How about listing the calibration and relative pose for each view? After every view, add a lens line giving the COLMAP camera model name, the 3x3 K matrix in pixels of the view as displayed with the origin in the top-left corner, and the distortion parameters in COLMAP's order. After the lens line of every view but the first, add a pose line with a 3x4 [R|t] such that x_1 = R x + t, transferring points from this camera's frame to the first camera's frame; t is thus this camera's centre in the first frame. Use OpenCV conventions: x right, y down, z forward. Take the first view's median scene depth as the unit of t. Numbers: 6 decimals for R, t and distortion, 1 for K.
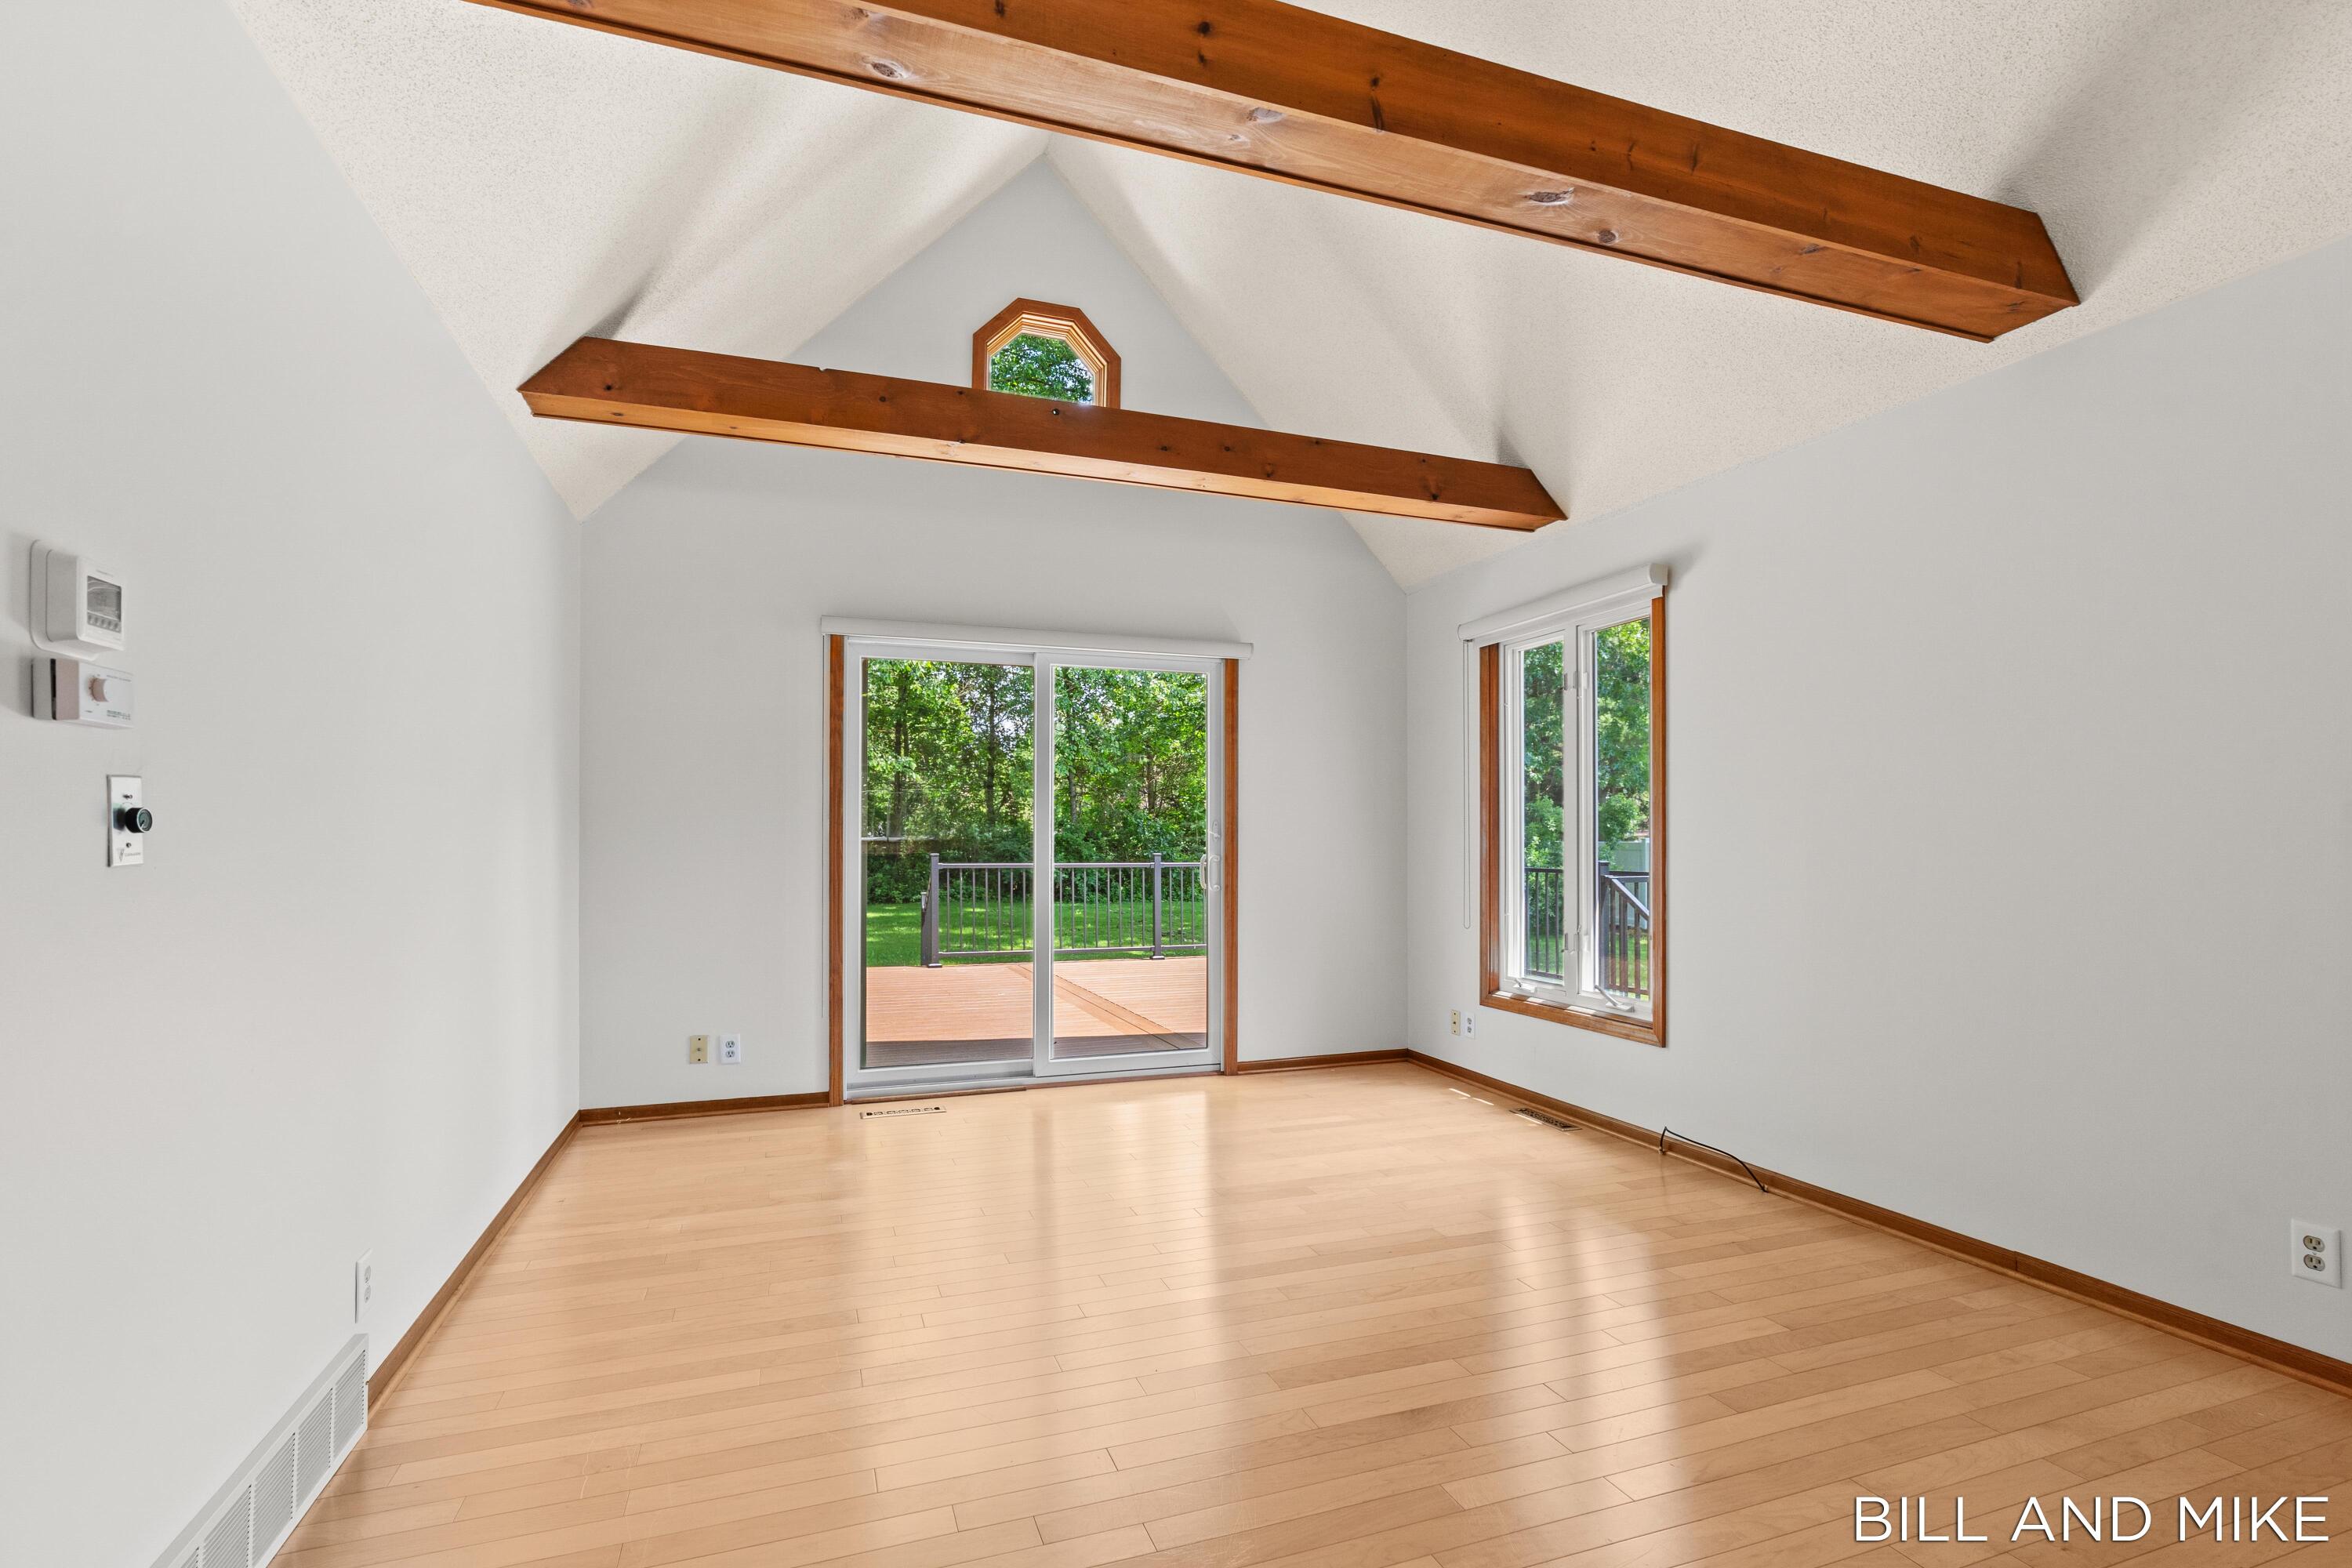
lens RADIAL K [[1067.7, 0, 1158.8], [0, 1067.7, 824.7], [0, 0, 1]] dist [-0.012924, 0.004374]
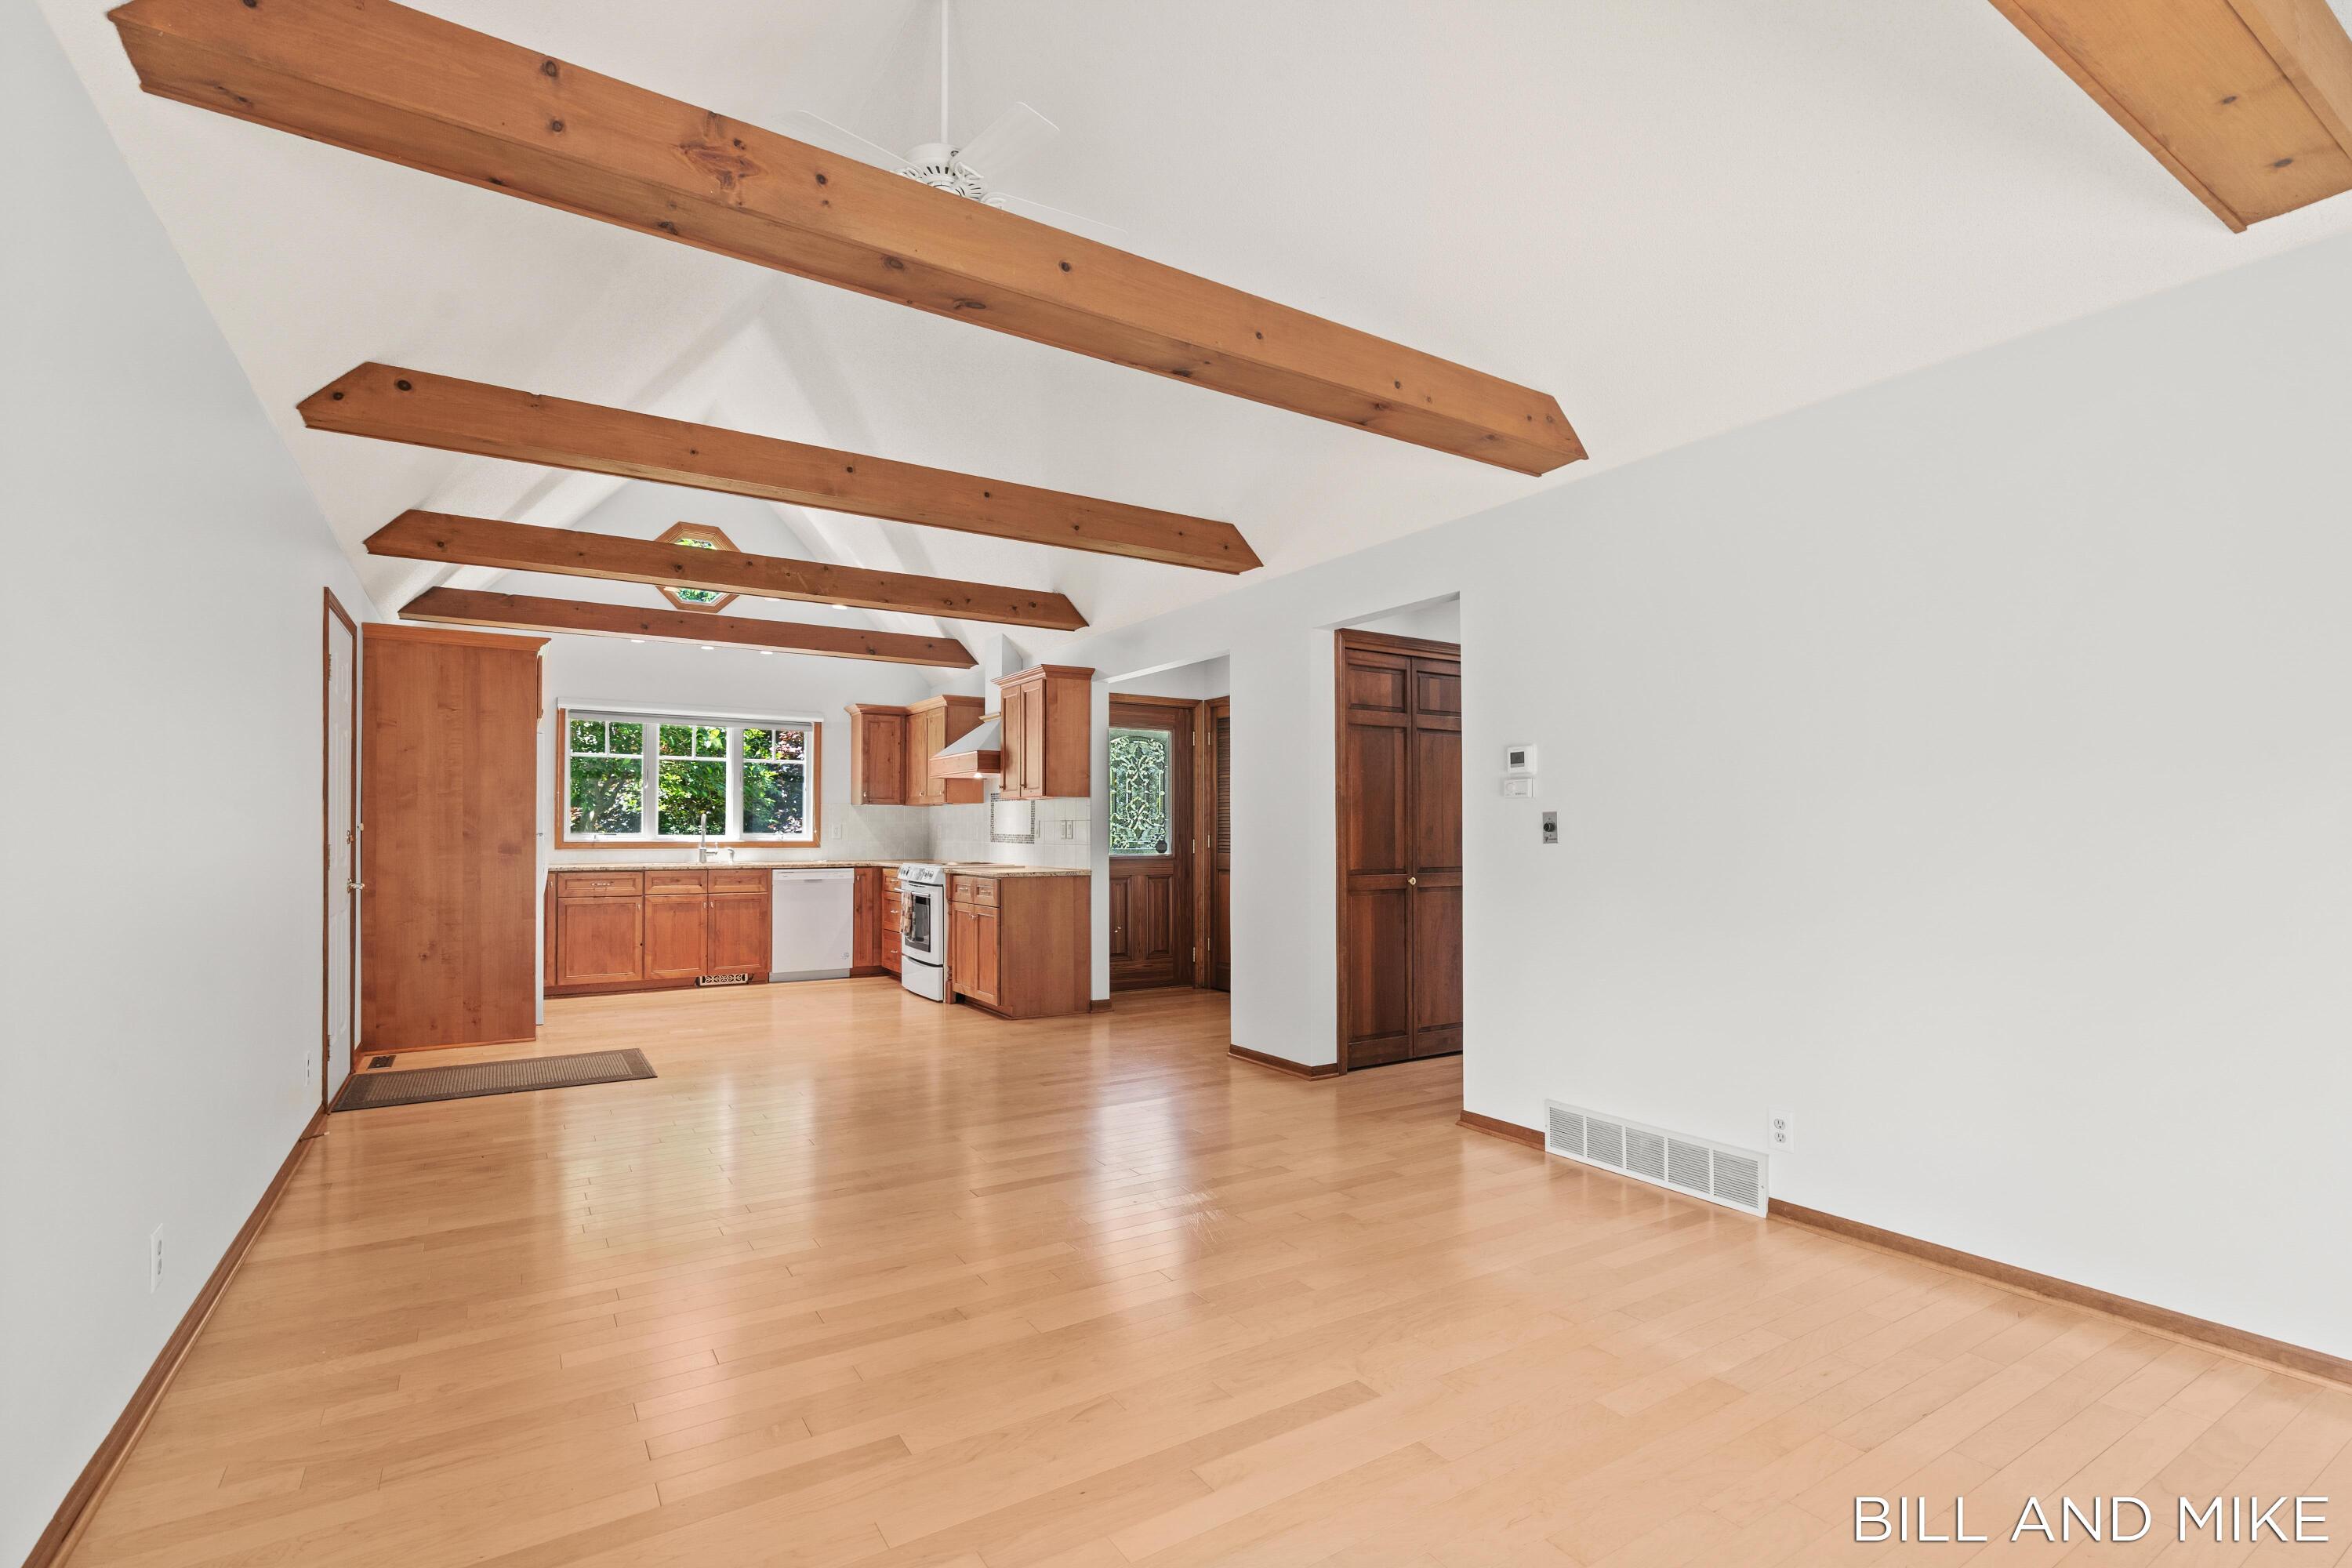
lens RADIAL K [[1067.7, 0, 1177.0], [0, 1067.7, 817.0], [0, 0, 1]] dist [-0.012924, 0.004374]
pose [[-0.972923, -0.005005, -0.231076, 0.202648], [0.001616, 0.999594, -0.028458, 0.013994], [0.231124, -0.028060, -0.972519, 1.072628]]
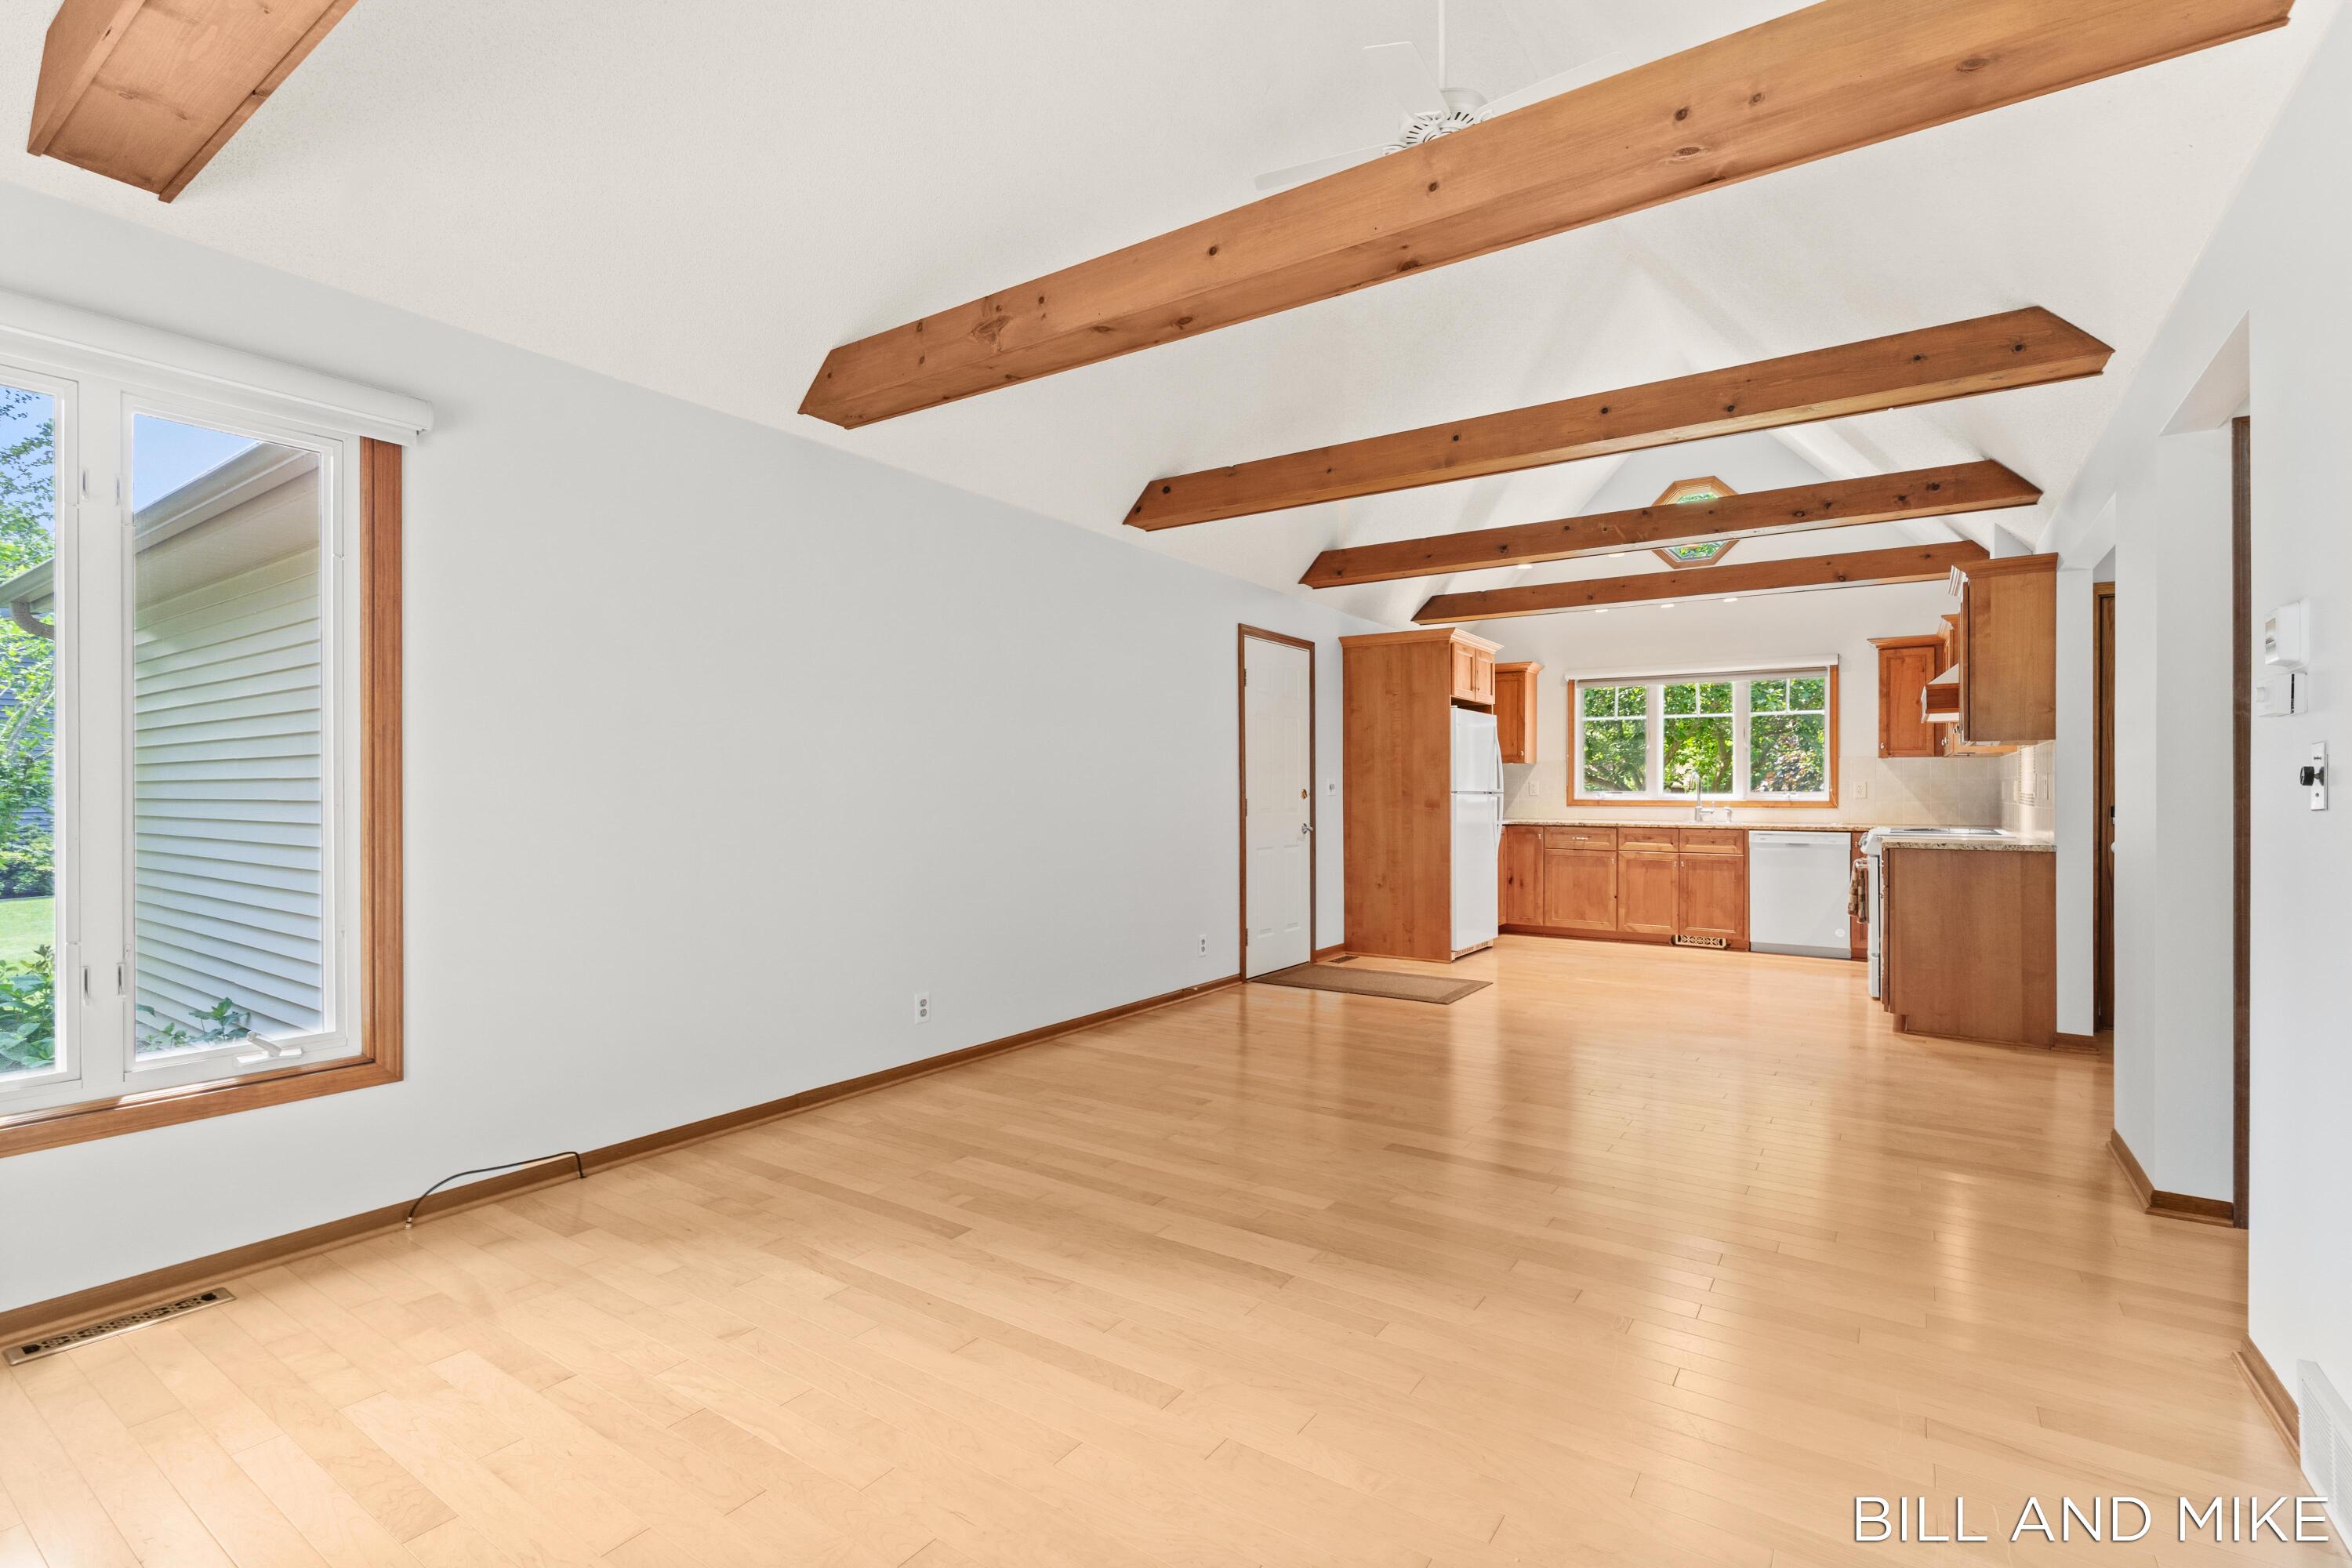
lens RADIAL K [[1067.7, 0, 1180.5], [0, 1067.7, 788.3], [0, 0, 1]] dist [-0.012924, 0.004374]
pose [[-0.599171, 0.001110, 0.800620, -0.353217], [-0.012611, 0.999862, -0.010824, 0.012970], [-0.800521, -0.016582, -0.599075, 0.877536]]
